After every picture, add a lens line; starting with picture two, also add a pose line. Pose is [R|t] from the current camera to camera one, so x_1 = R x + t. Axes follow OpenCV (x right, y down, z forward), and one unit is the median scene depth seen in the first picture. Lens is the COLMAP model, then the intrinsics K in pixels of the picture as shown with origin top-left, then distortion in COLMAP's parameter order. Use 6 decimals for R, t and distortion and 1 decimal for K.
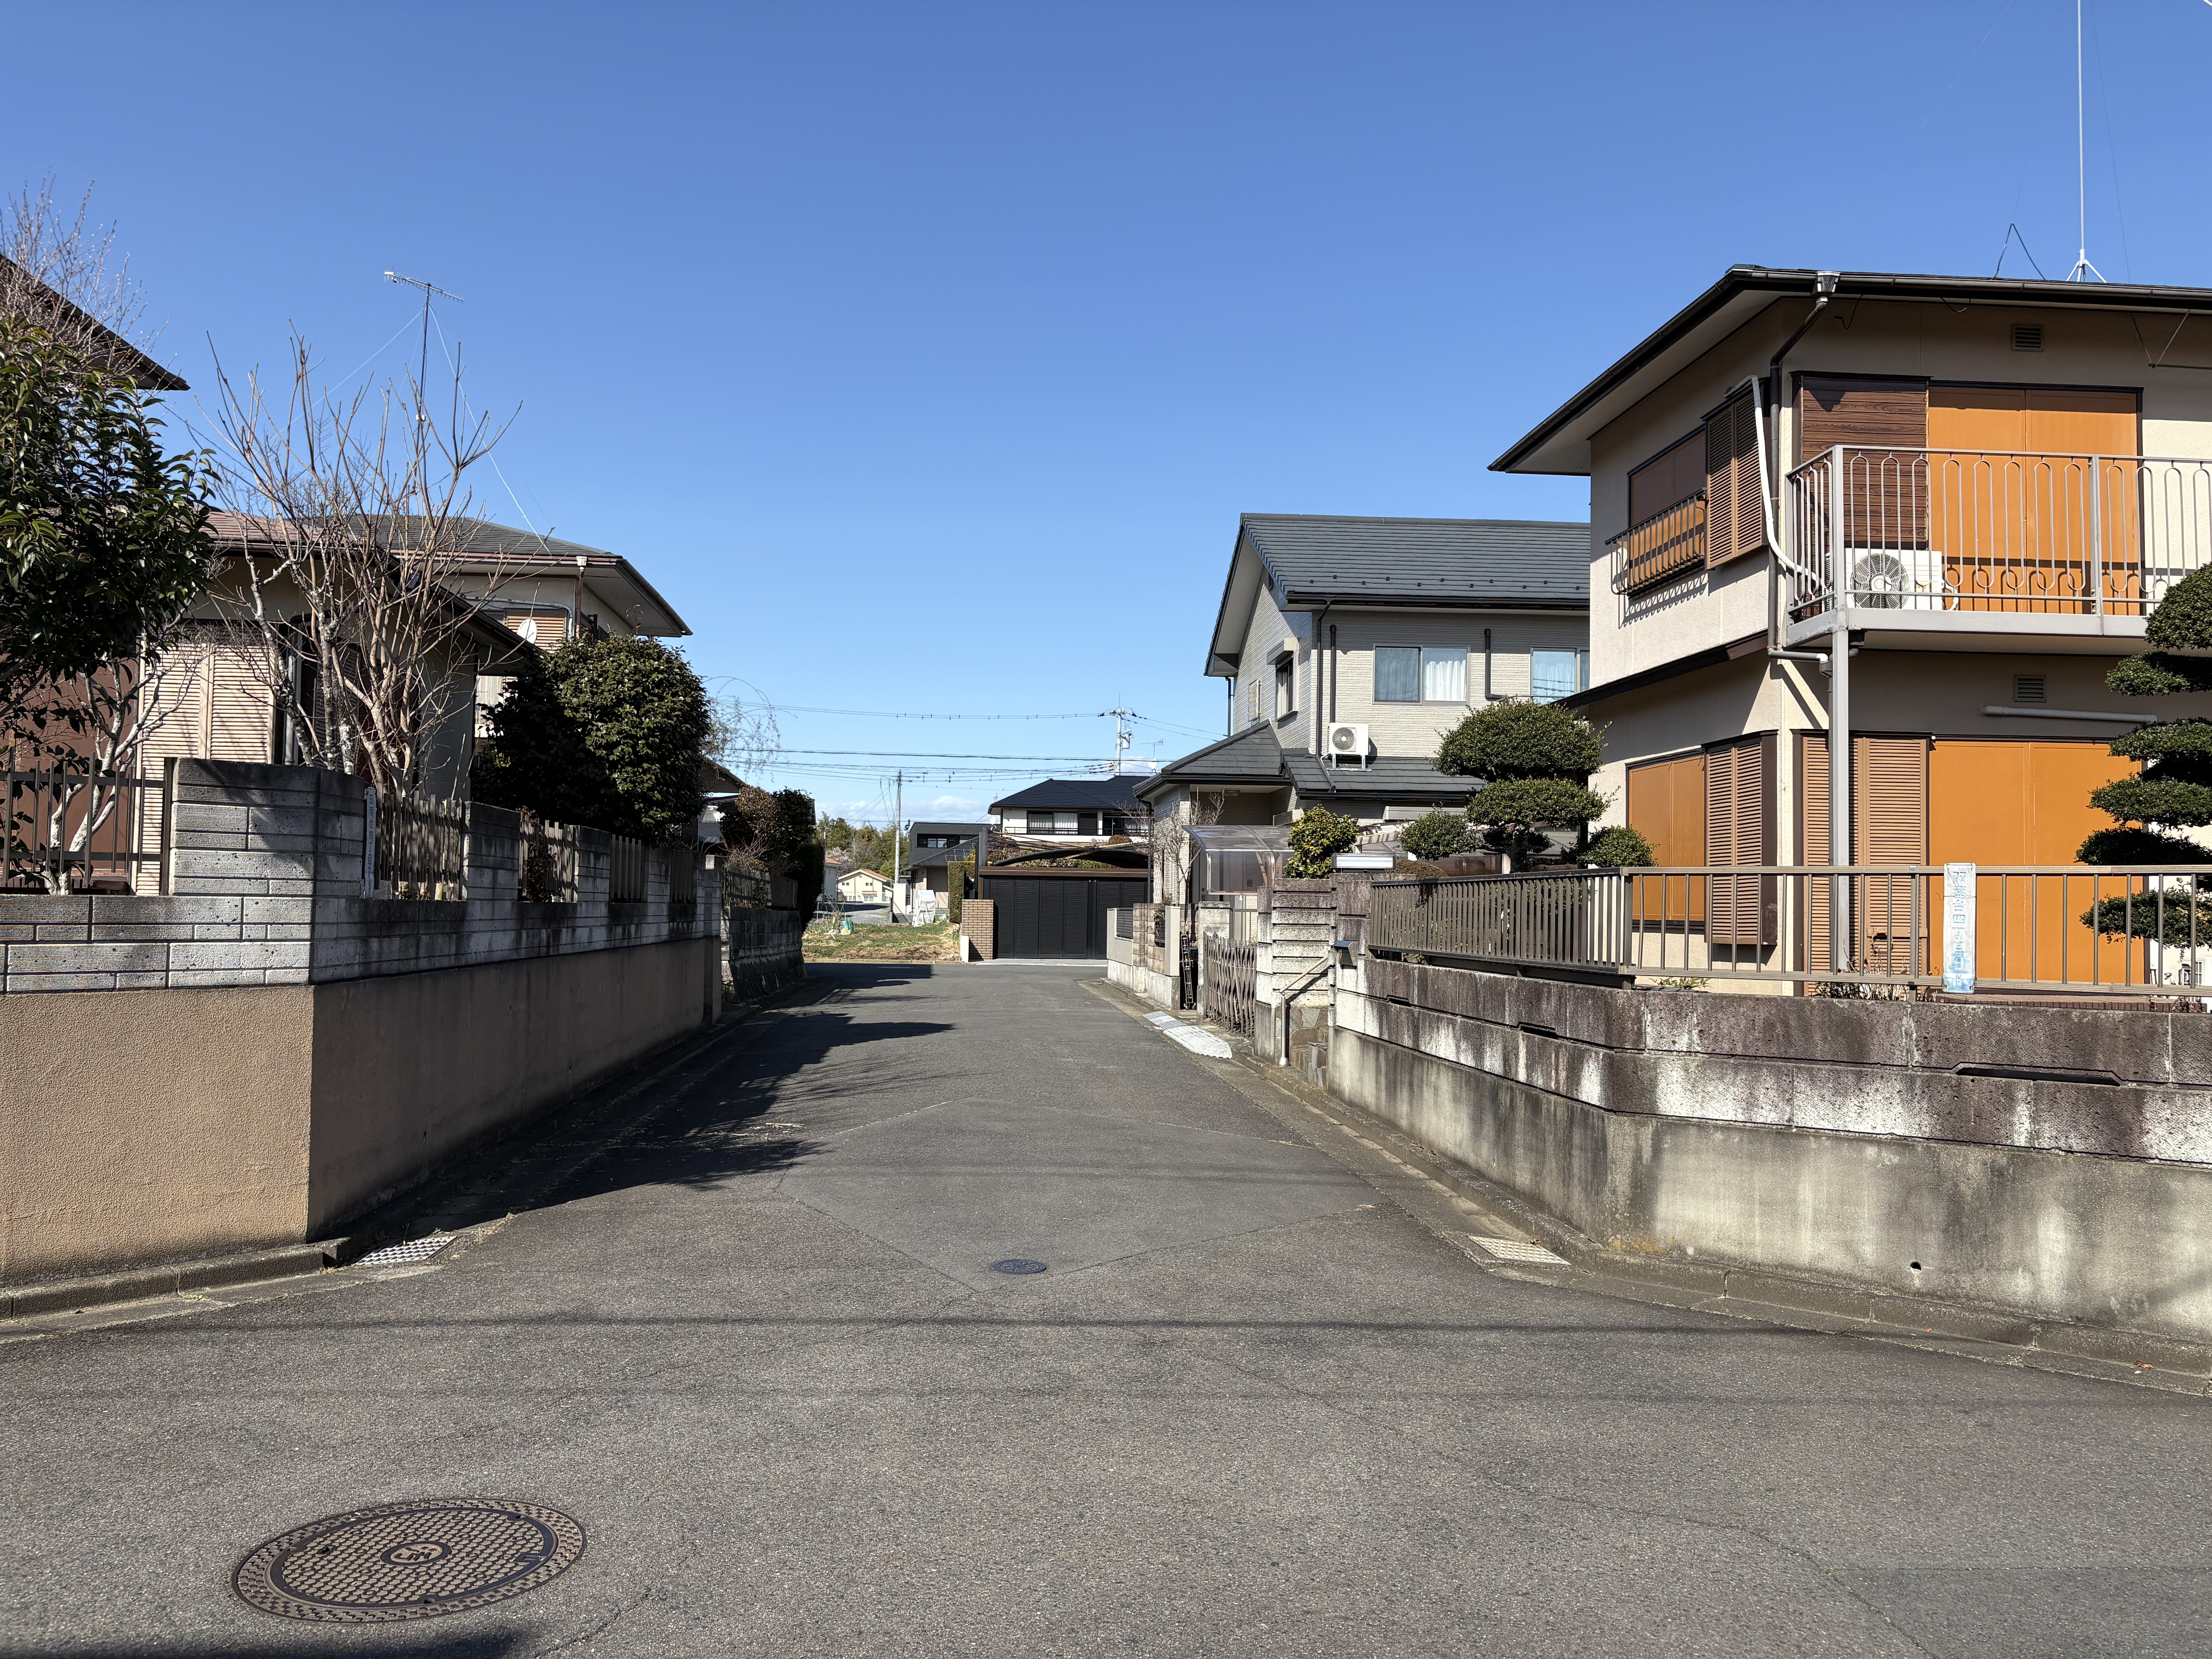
lens RADIAL K [[1687.3, 0, 1094.1], [0, 1687.3, 841.9], [0, 0, 1]] dist [0.060644, -0.059937]
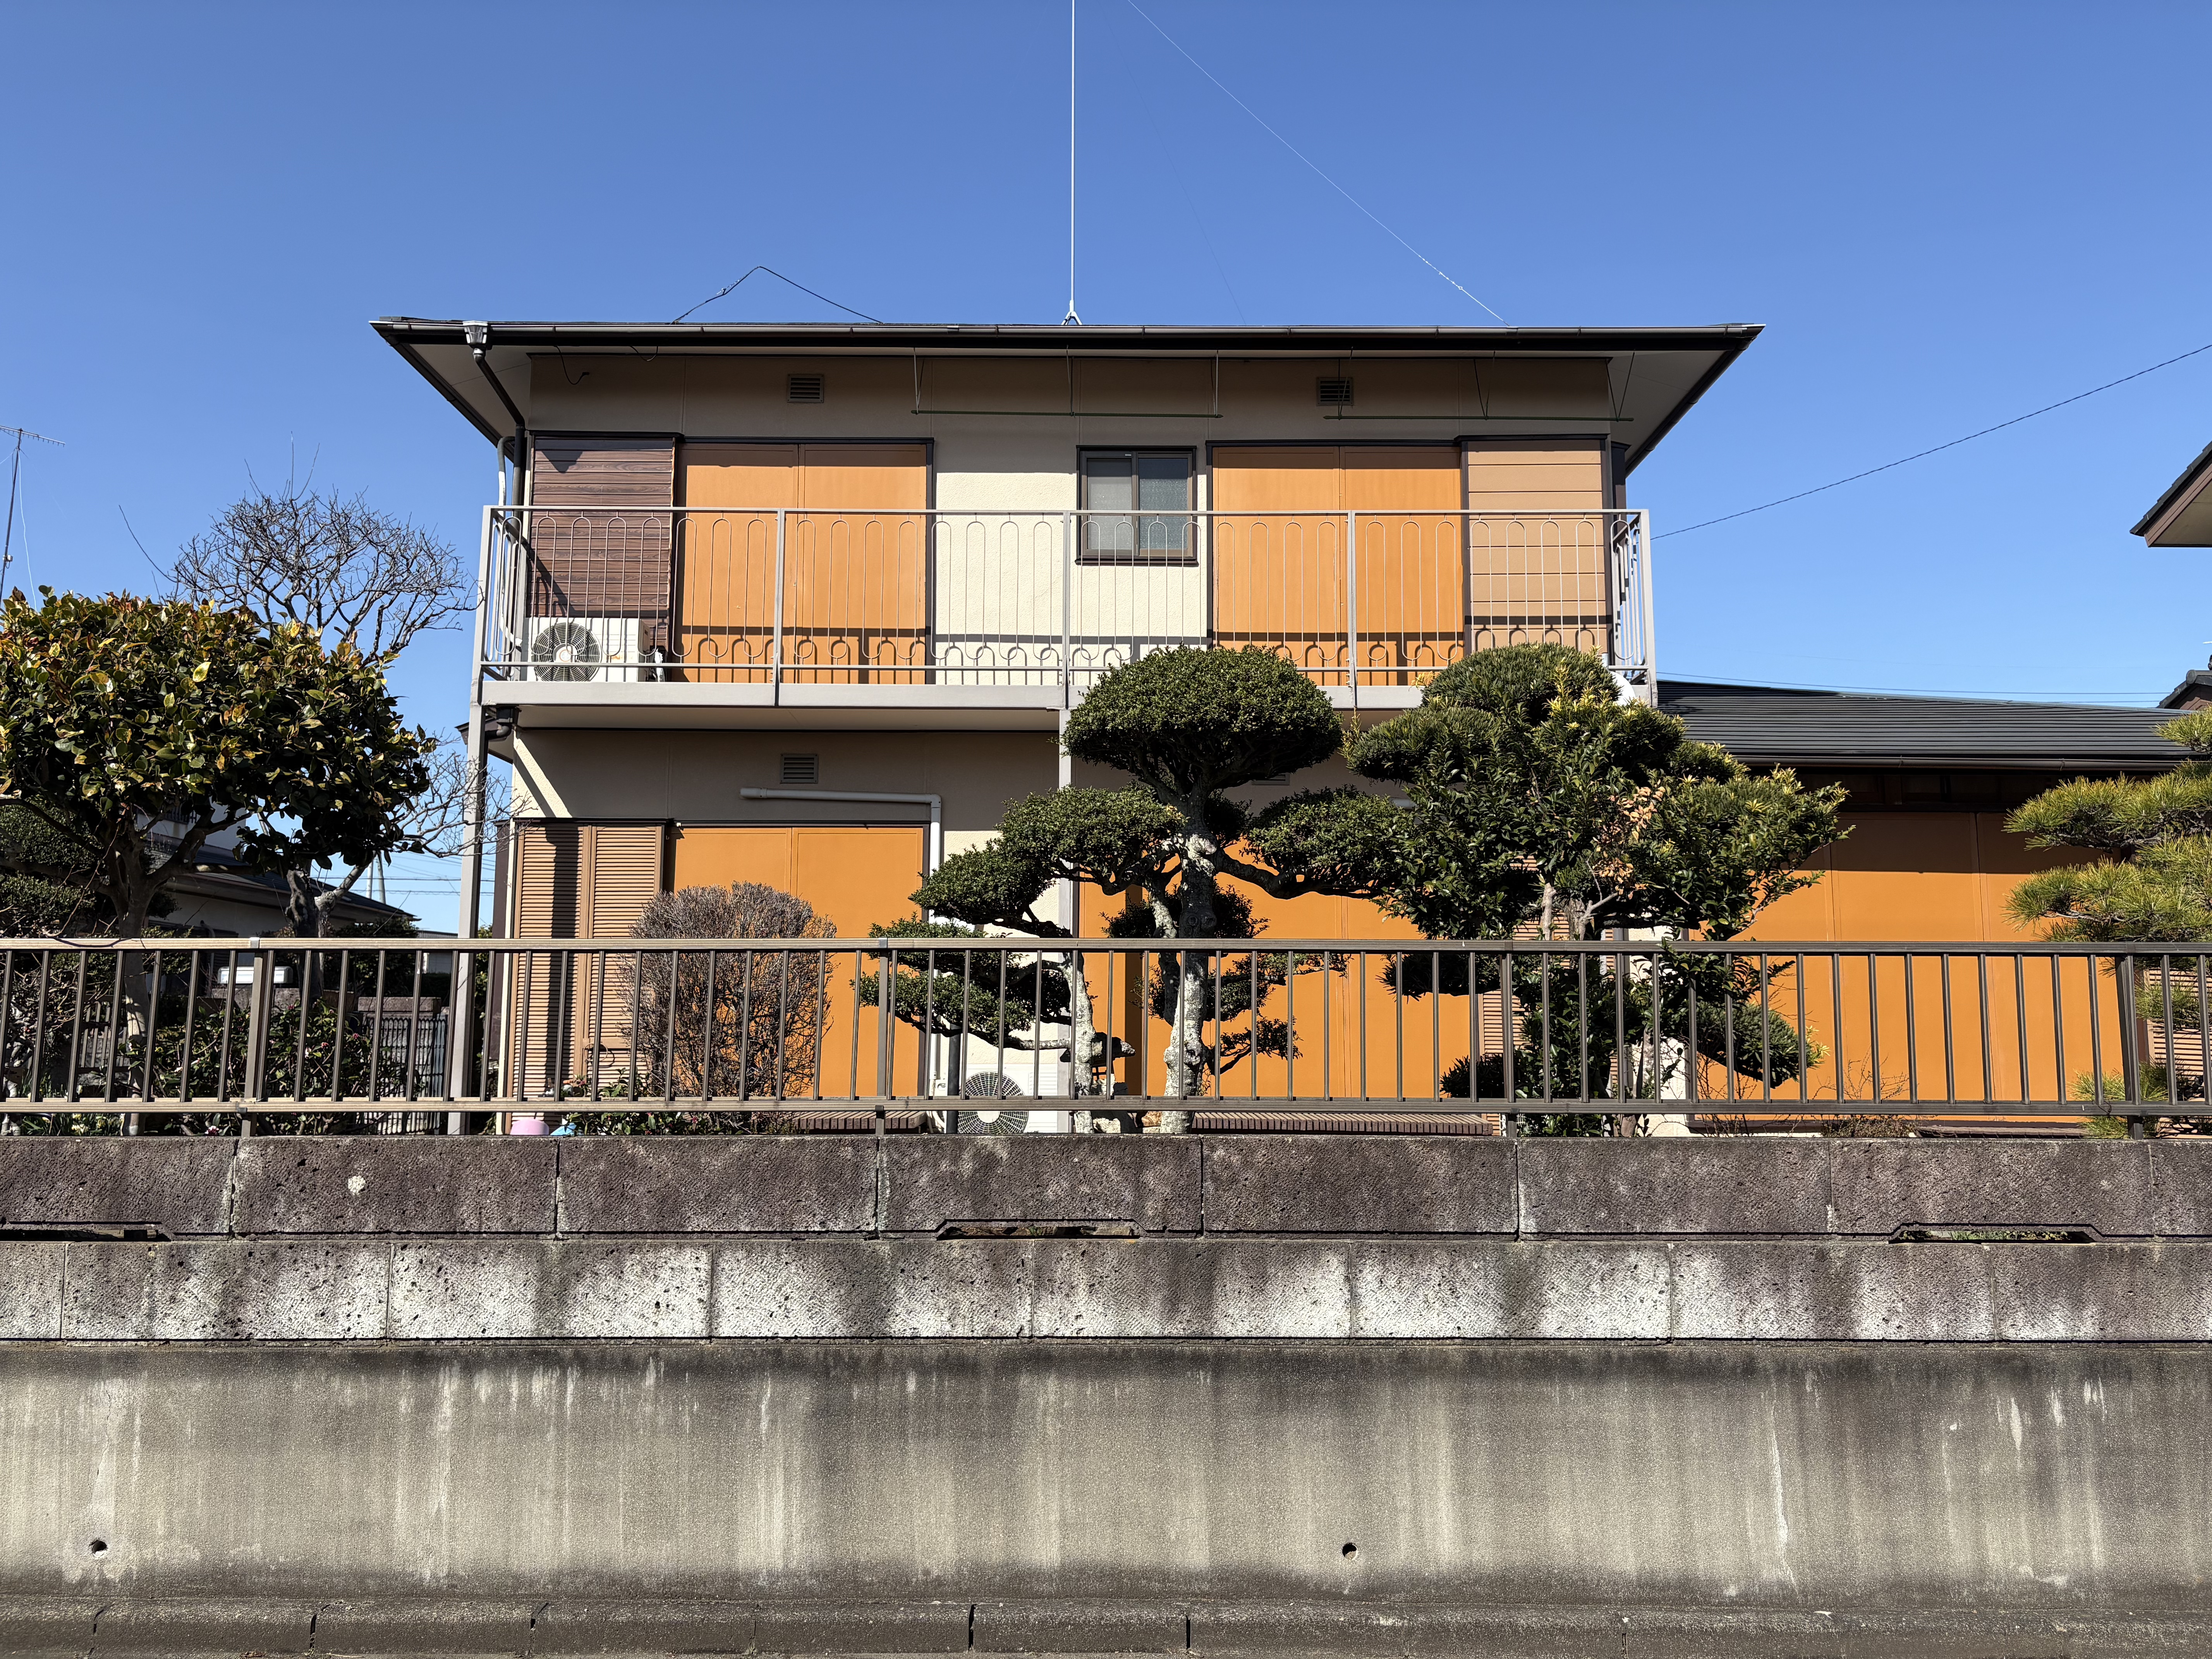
lens RADIAL K [[1687.3, 0, 1111.0], [0, 1687.3, 841.0], [0, 0, 1]] dist [0.060644, -0.059937]
pose [[0.995948, -0.020609, -0.087539, 0.797670], [0.013717, 0.996811, -0.078614, 0.021127], [0.088880, 0.077094, 0.993054, 0.132835]]
